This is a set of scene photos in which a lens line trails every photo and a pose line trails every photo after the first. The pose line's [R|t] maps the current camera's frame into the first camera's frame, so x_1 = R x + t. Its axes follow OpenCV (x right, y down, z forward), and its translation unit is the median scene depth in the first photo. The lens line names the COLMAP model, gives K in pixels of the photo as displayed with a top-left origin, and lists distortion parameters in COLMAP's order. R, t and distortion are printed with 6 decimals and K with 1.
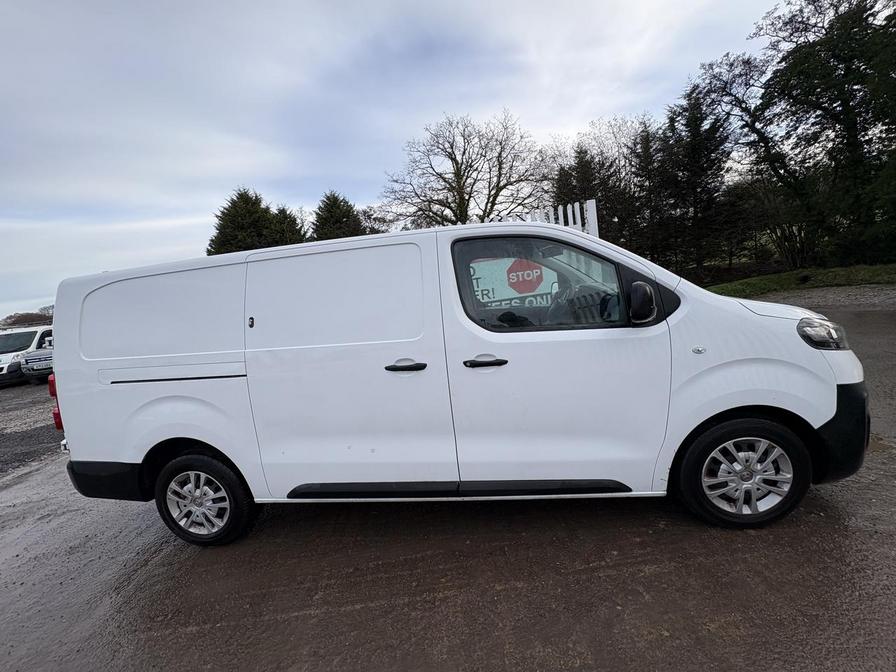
lens RADIAL K [[350.0, 0, 440.9], [0, 350.0, 335.7], [0, 0, 1]] dist [-0.001203, -0.000048]
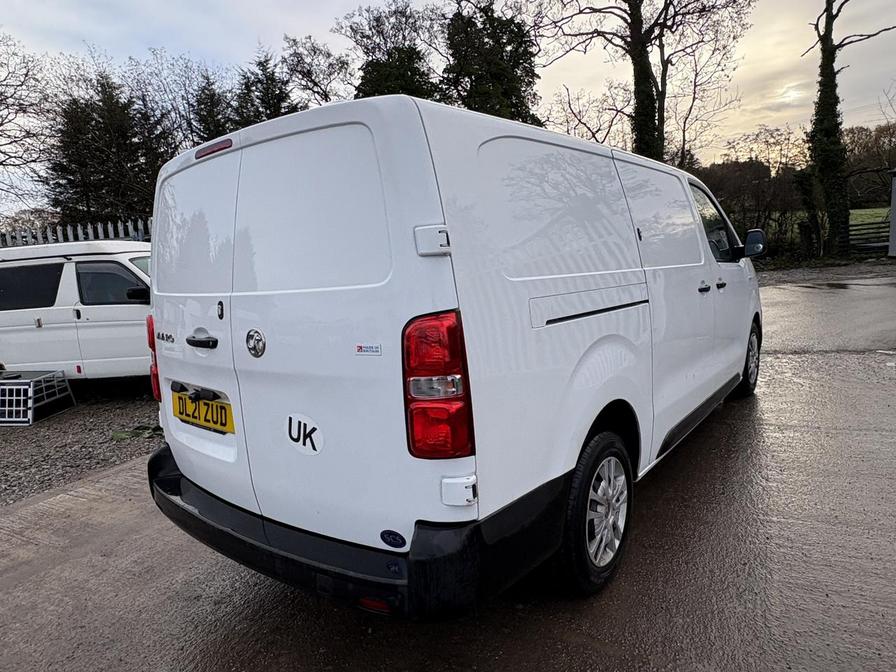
lens RADIAL K [[559.2, 0, 445.0], [0, 559.2, 332.9], [0, 0, 1]] dist [0.002490, -0.000295]
pose [[0.513466, -0.037282, 0.857300, -0.646799], [0.132894, 0.990457, -0.036522, 0.061962], [-0.847757, 0.132683, 0.513521, 0.260005]]
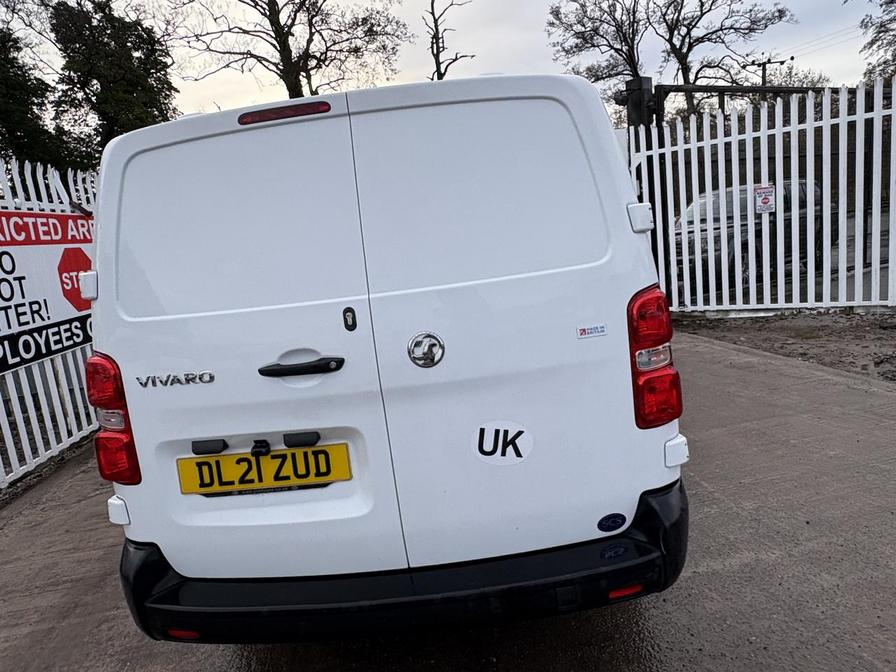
lens RADIAL K [[559.2, 0, 448.7], [0, 559.2, 333.3], [0, 0, 1]] dist [0.002490, -0.000295]
pose [[-0.085289, -0.028310, 0.995954, -0.689761], [0.268226, 0.962041, 0.050316, 0.024428], [-0.959573, 0.271432, -0.074458, 0.518827]]
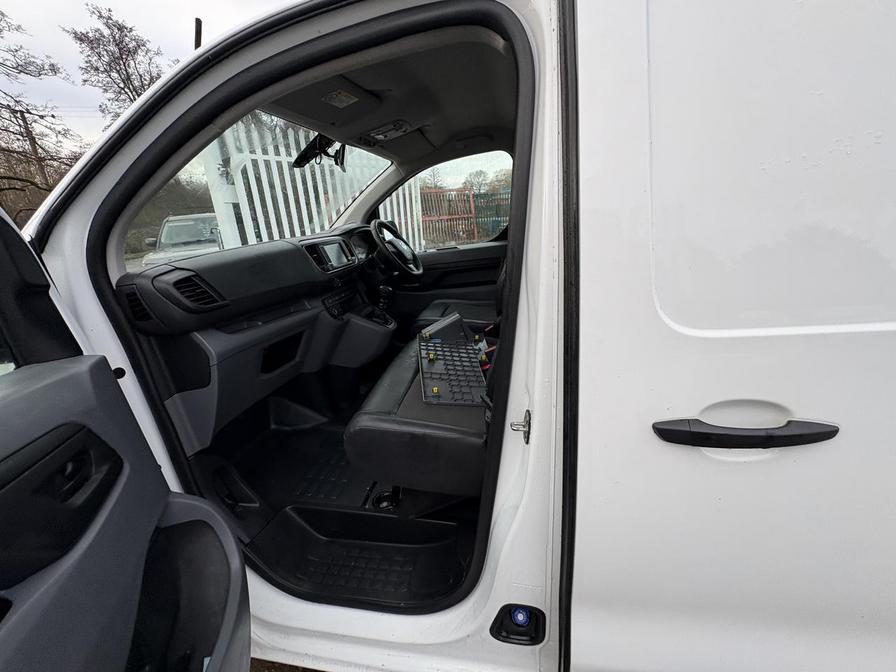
lens RADIAL K [[356.3, 0, 447.6], [0, 356.3, 336.1], [0, 0, 1]] dist [-0.000222, 0.000574]
pose [[-0.979466, 0.161784, 0.120300, 0.084433], [0.198690, 0.875769, 0.439943, -0.095480], [-0.034180, 0.454812, -0.889931, 0.708045]]
